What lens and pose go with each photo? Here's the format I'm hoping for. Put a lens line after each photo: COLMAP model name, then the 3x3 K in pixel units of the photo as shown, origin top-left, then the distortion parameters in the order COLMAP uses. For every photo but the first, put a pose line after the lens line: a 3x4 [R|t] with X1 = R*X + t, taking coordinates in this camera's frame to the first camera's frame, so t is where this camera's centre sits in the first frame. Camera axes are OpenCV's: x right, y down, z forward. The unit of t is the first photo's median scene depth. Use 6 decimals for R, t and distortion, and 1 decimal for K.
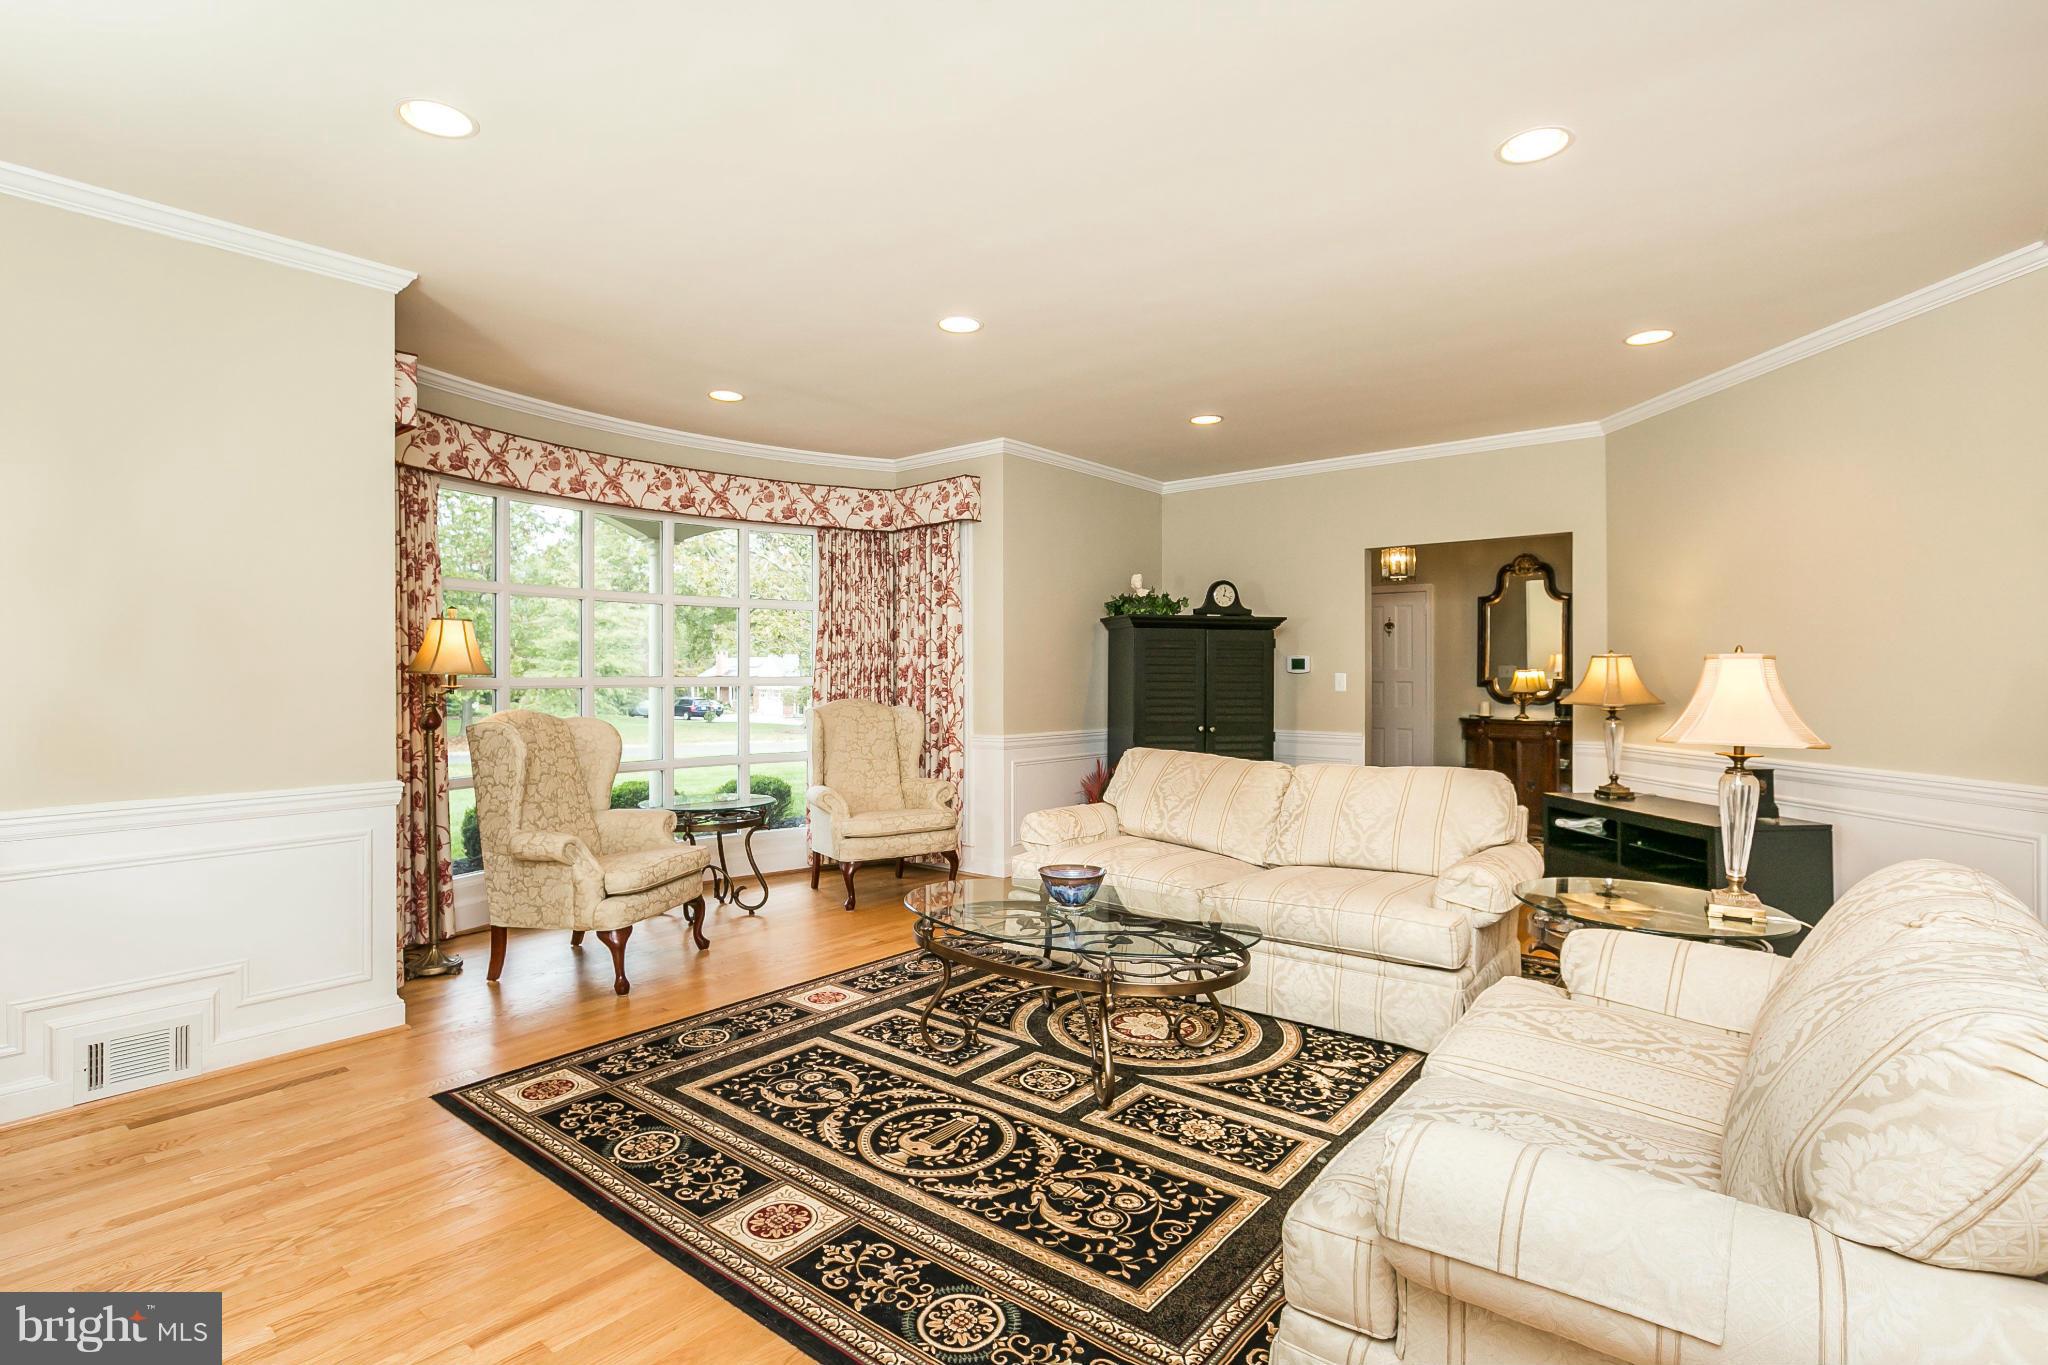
lens RADIAL K [[1004.2, 0, 1024.2], [0, 1004.2, 677.8], [0, 0, 1]] dist [0.001593, 0.000084]
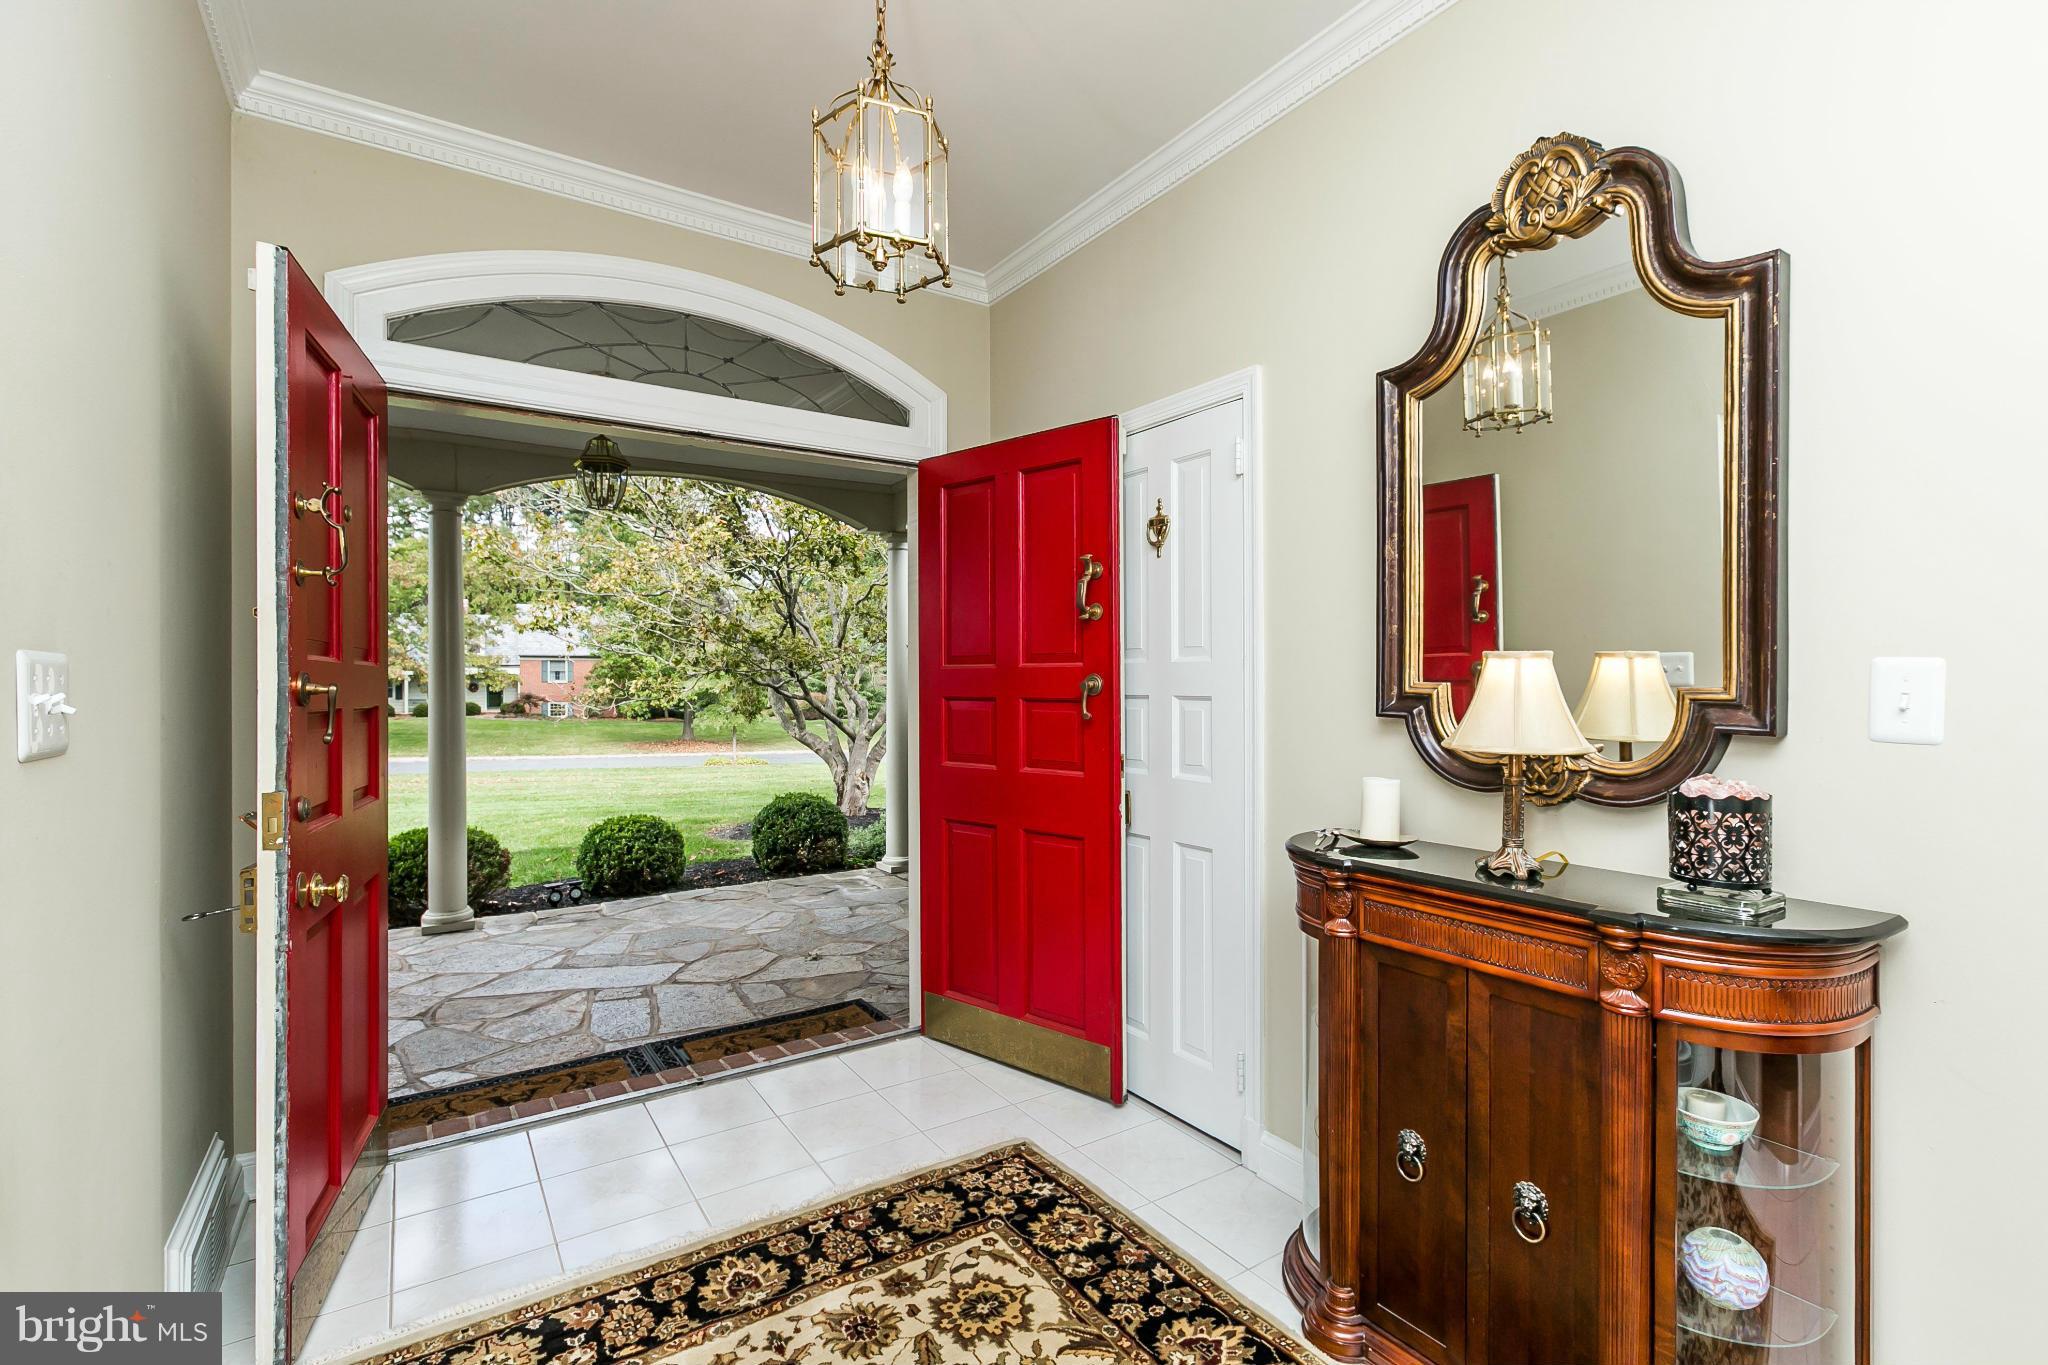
lens RADIAL K [[931.9, 0, 1023.1], [0, 931.9, 691.5], [0, 0, 1]] dist [0.001524, 0.000035]
pose [[0.957060, -0.005036, -0.289848, 0.549007], [0.003099, 0.999970, -0.007142, 0.003916], [0.289875, 0.005937, 0.957046, 0.940607]]
